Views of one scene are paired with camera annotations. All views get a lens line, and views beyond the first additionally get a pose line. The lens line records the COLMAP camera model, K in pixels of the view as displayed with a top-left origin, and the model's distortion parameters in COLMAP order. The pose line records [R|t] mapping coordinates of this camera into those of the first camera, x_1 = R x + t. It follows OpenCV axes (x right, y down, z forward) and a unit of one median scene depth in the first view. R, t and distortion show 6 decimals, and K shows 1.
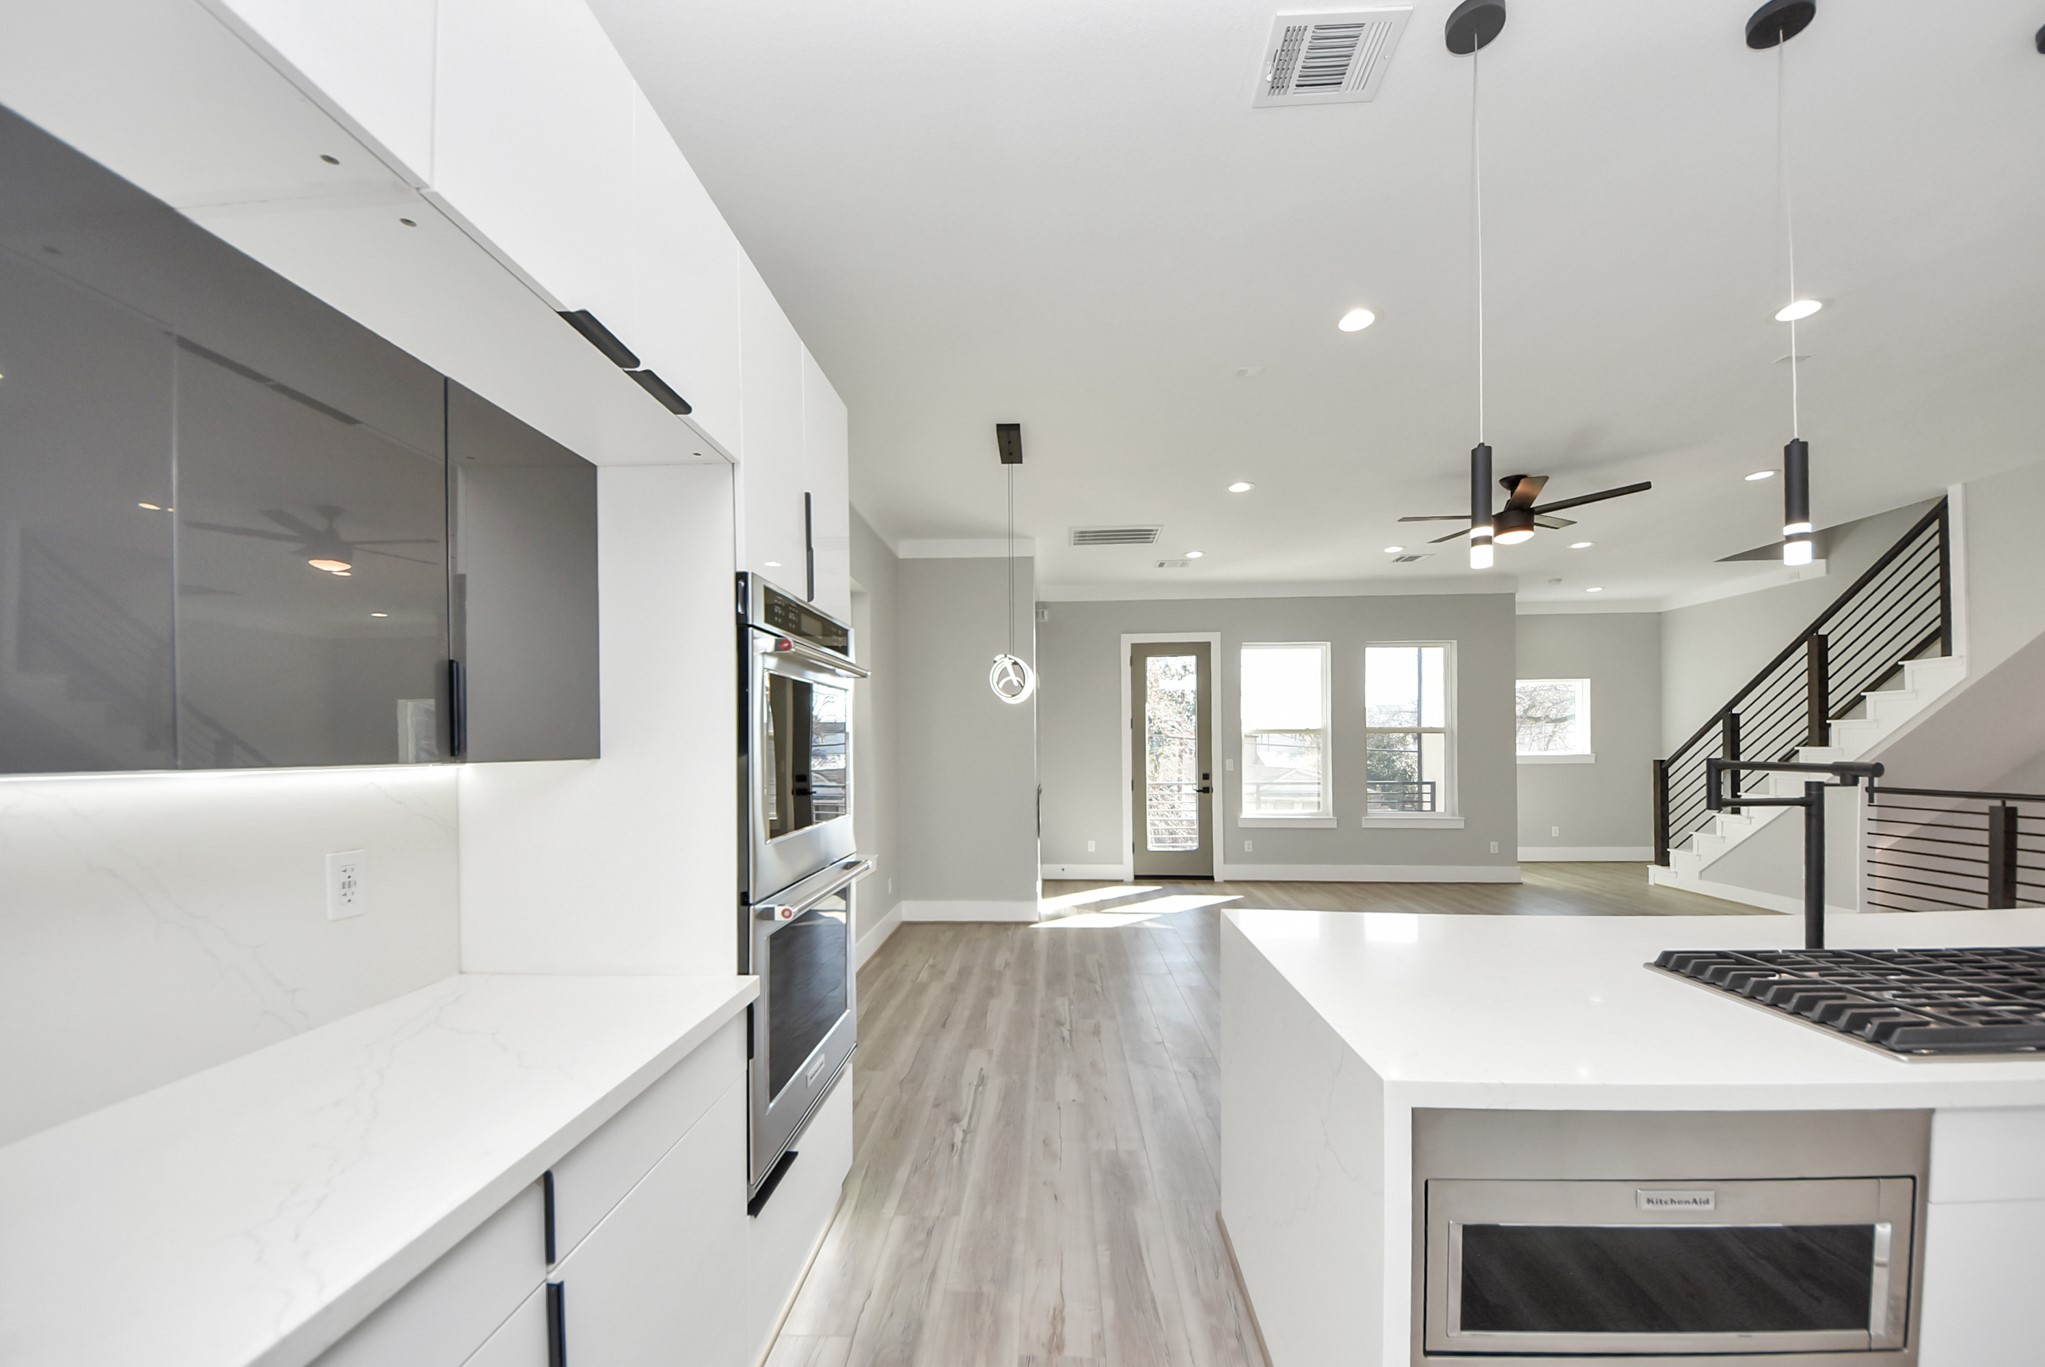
lens RADIAL K [[754.1, 0, 1011.5], [0, 754.1, 743.5], [0, 0, 1]] dist [0.055319, -0.030754]
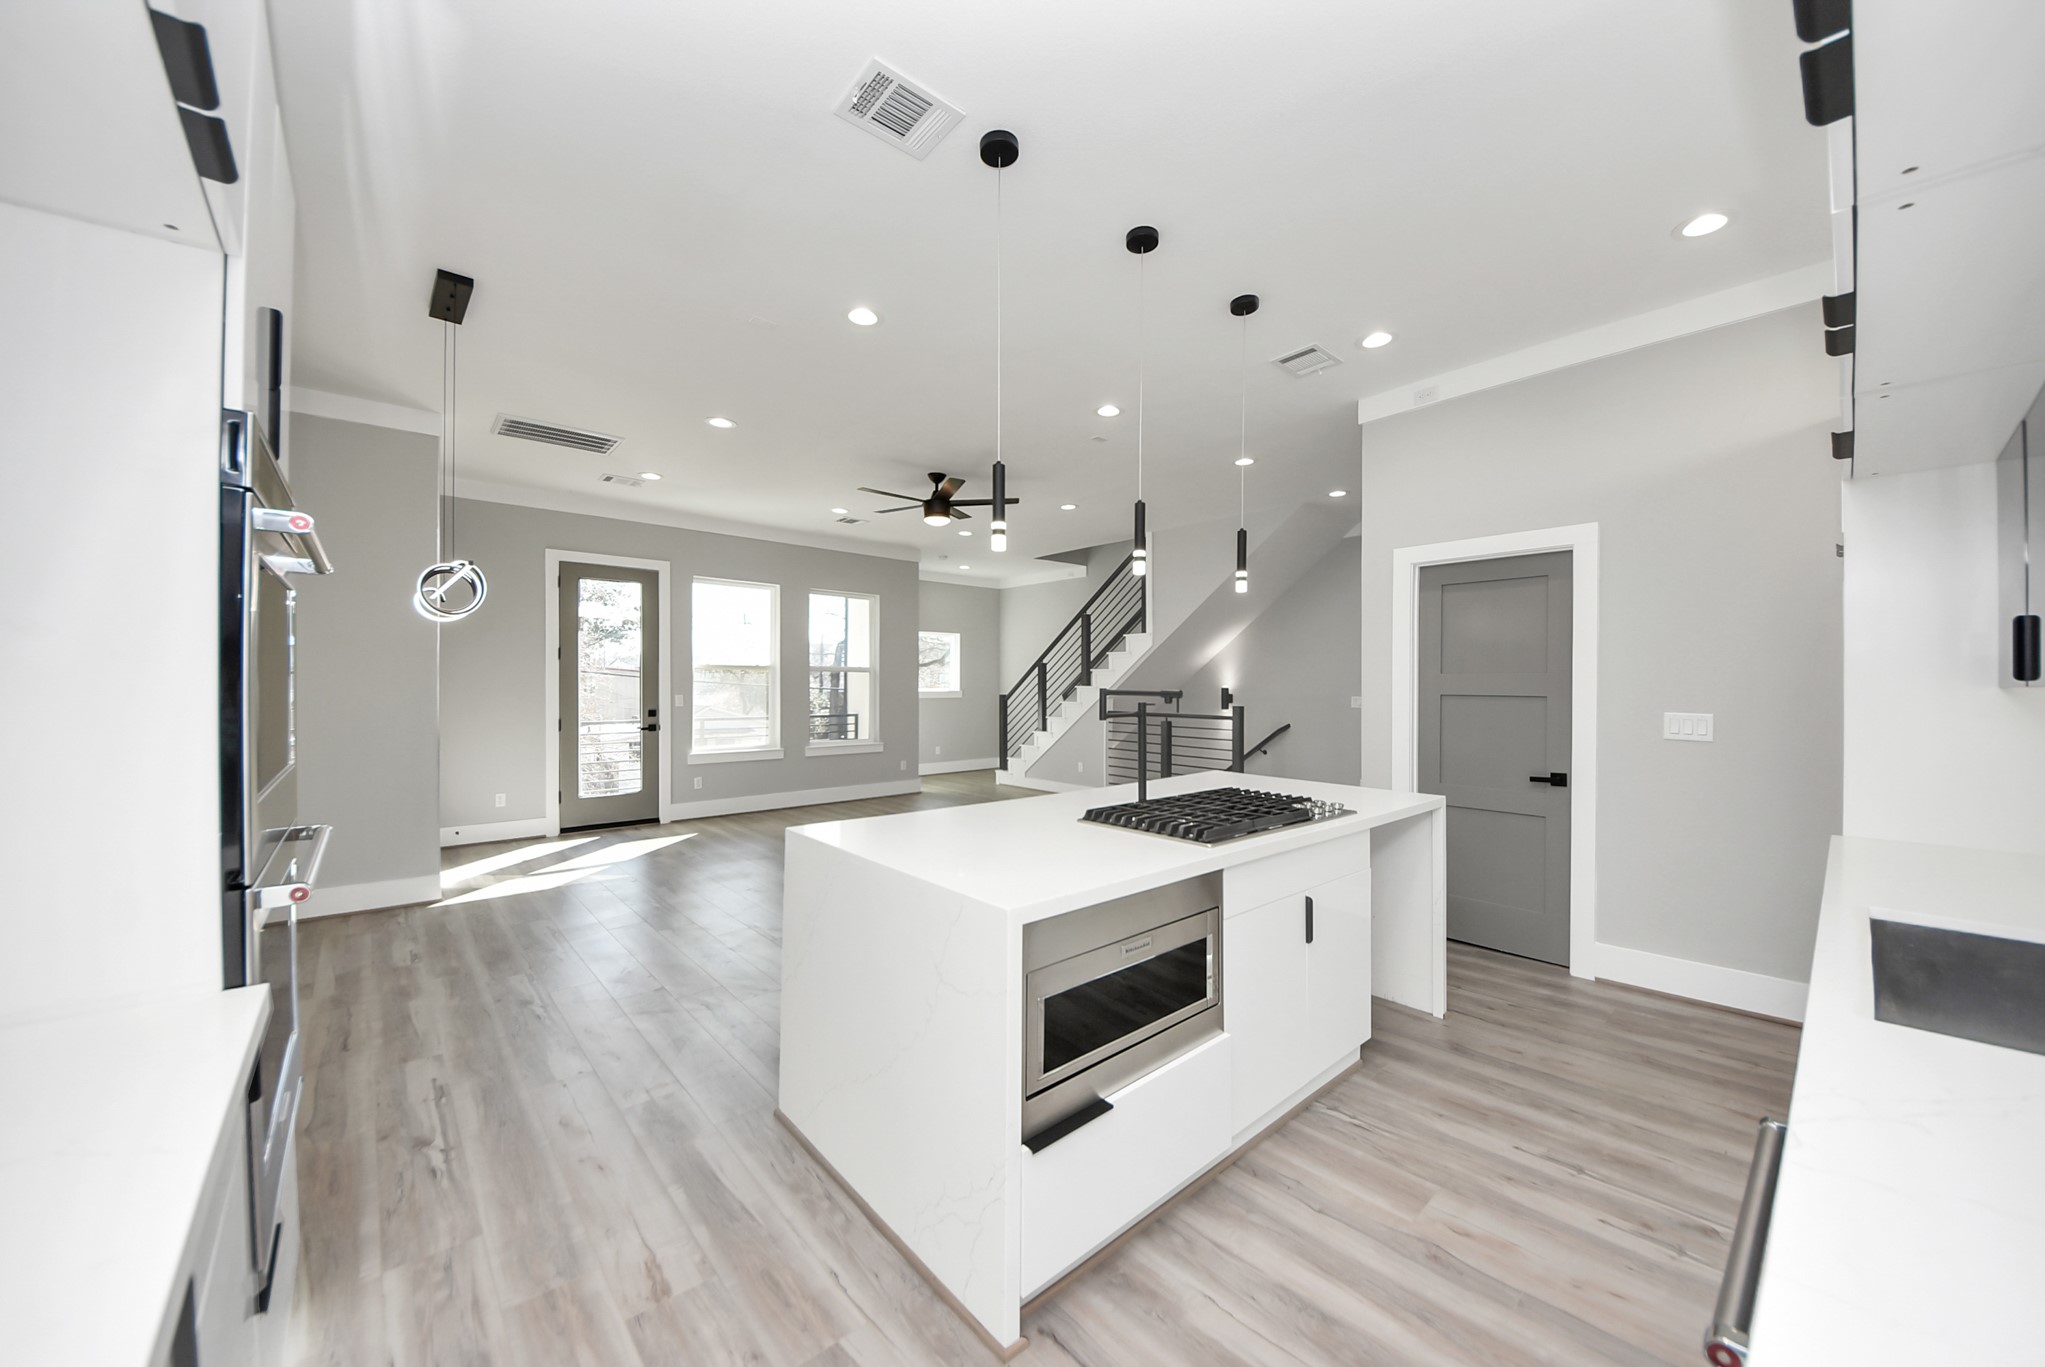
lens RADIAL K [[753.5, 0, 1024.5], [0, 753.5, 677.9], [0, 0, 1]] dist [0.059552, -0.040248]
pose [[0.712566, 0.016313, 0.701415, -0.101008], [-0.012437, 0.999866, -0.010620, 0.005212], [-0.701494, -0.001156, 0.712674, -0.002906]]
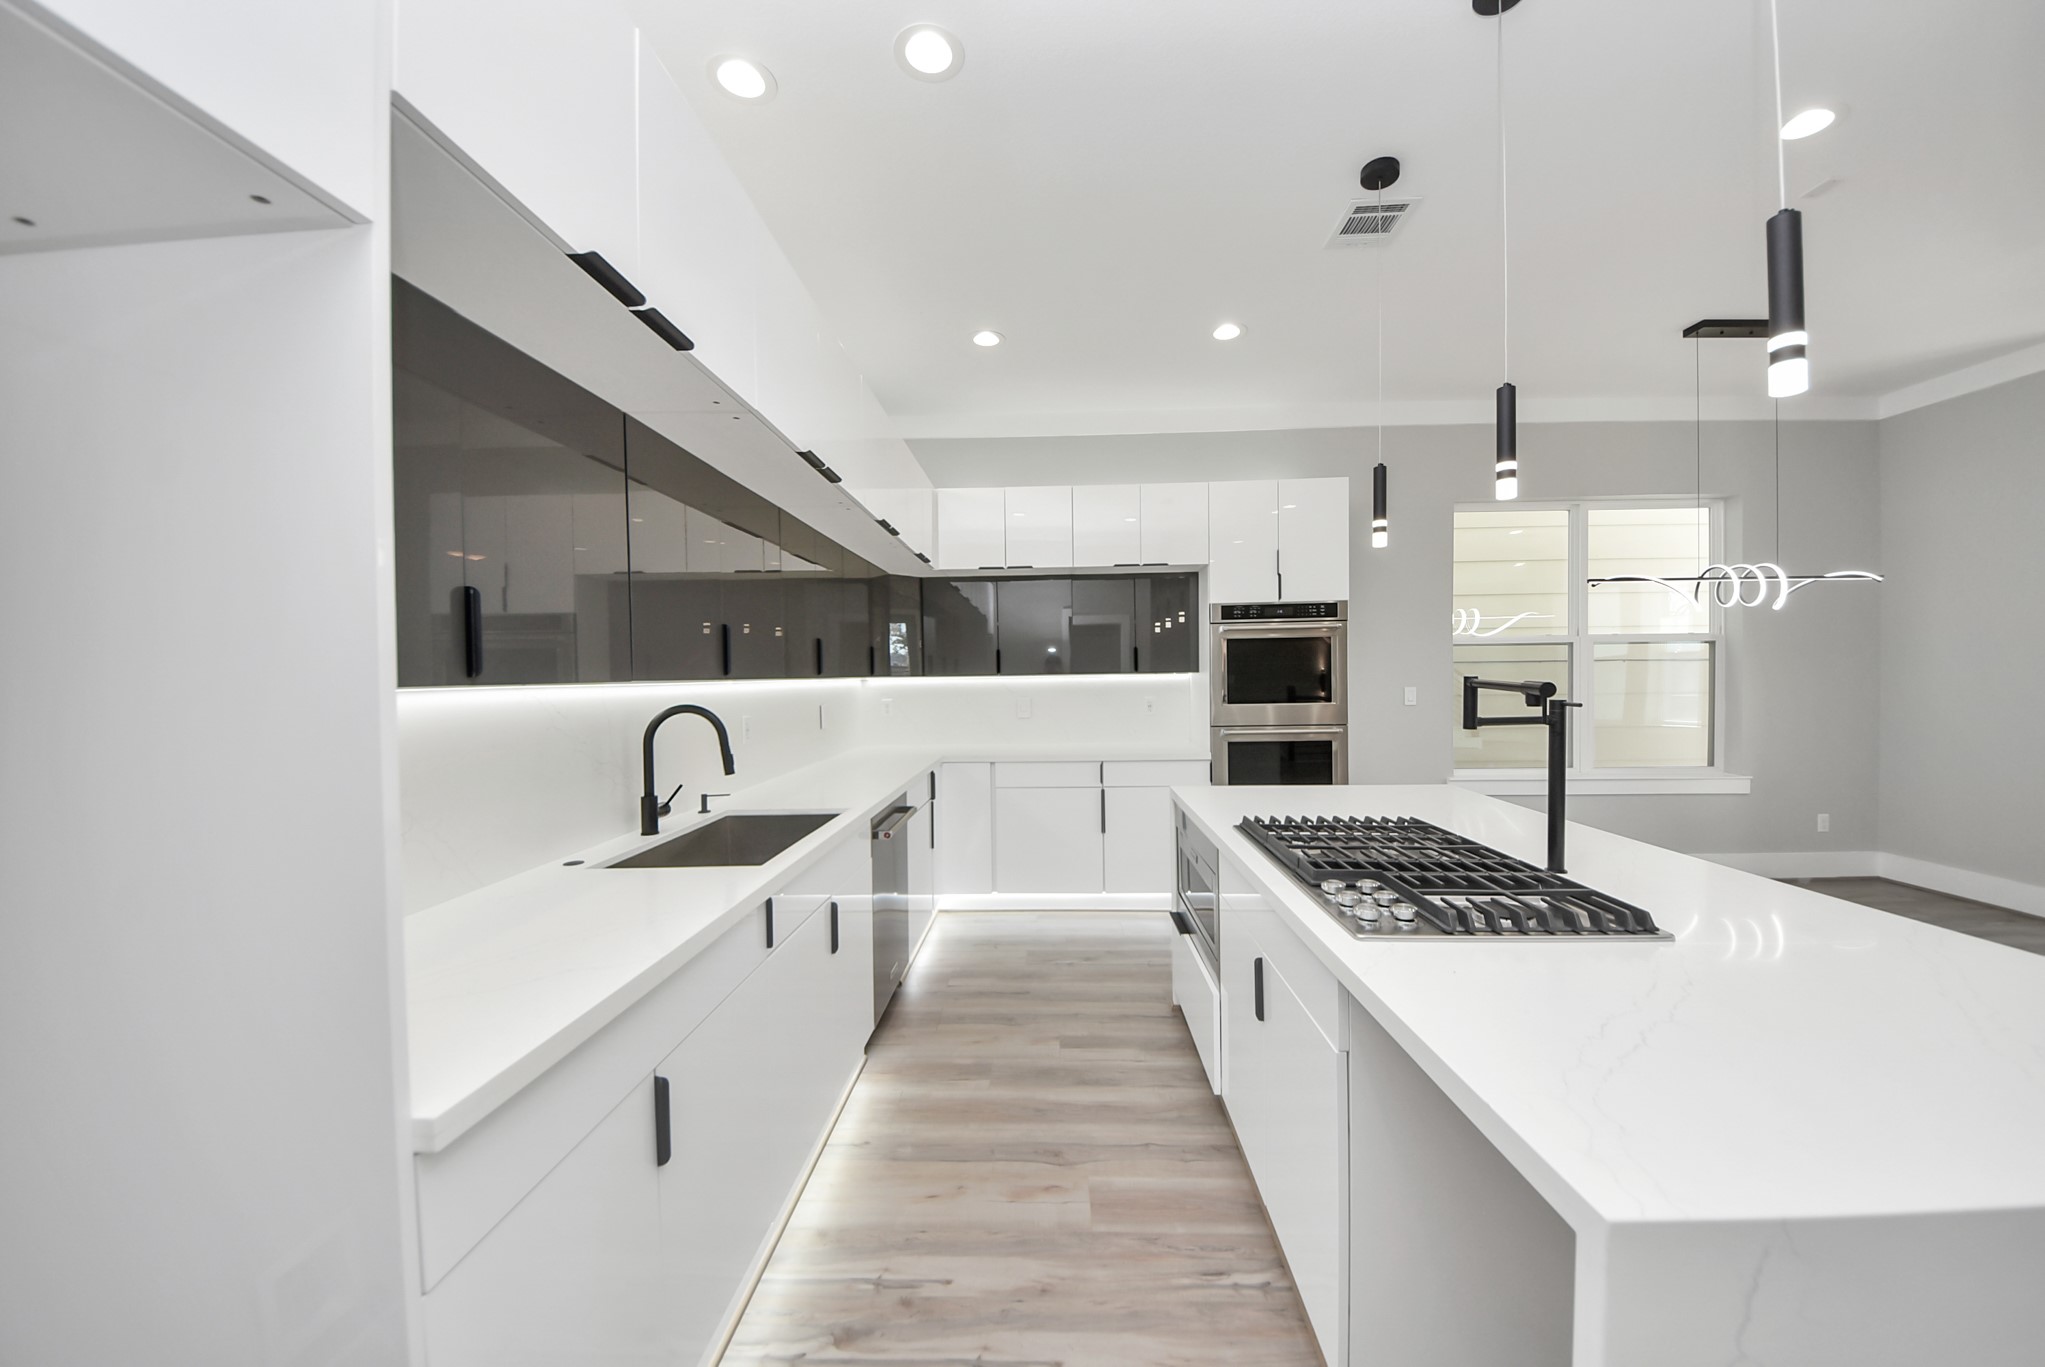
lens RADIAL K [[699.9, 0, 1022.5], [0, 699.9, 683.5], [0, 0, 1]] dist [0.030609, -0.017203]
pose [[-0.001607, 0.020926, -0.999780, 0.614474], [0.020055, 0.999581, 0.020890, -0.001905], [0.999798, -0.020017, -0.002026, 0.096020]]
